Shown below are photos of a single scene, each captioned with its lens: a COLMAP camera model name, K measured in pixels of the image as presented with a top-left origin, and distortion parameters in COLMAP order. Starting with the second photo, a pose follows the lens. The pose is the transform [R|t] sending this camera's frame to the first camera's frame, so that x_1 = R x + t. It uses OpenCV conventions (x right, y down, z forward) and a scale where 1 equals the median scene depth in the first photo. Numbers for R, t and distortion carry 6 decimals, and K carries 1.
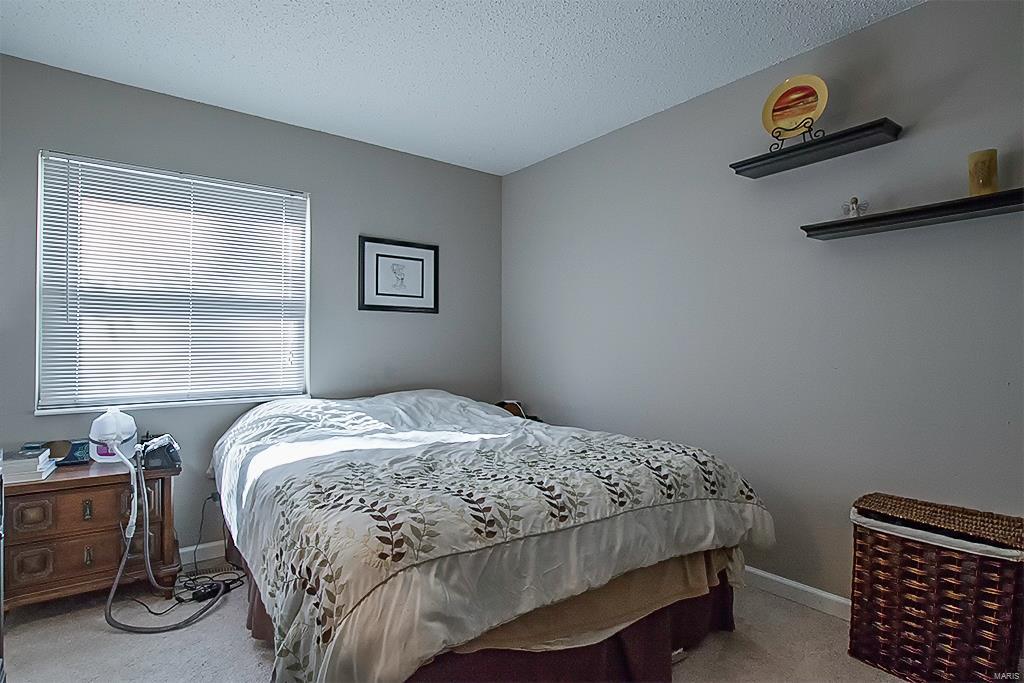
lens RADIAL K [[521.6, 0, 514.9], [0, 521.6, 345.9], [0, 0, 1]] dist [-0.047046, -0.000482]
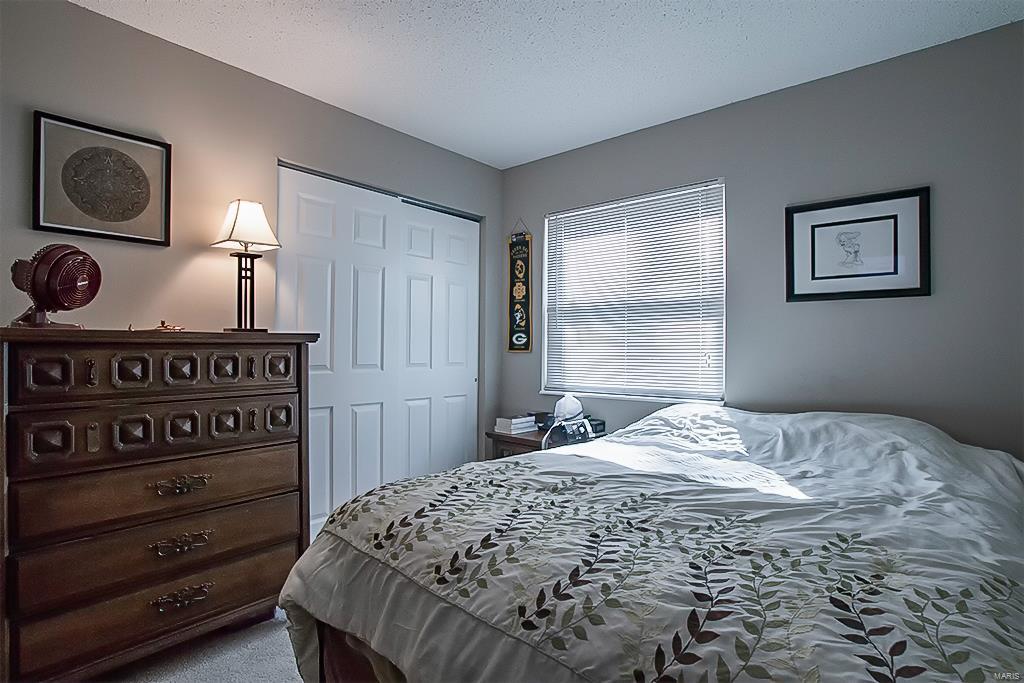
lens RADIAL K [[521.6, 0, 514.4], [0, 521.6, 338.7], [0, 0, 1]] dist [-0.047046, -0.000482]
pose [[0.173943, -0.014389, -0.984651, 0.446825], [-0.004156, 0.999874, -0.015346, 0.000099], [0.984747, 0.006761, 0.173861, 0.519359]]
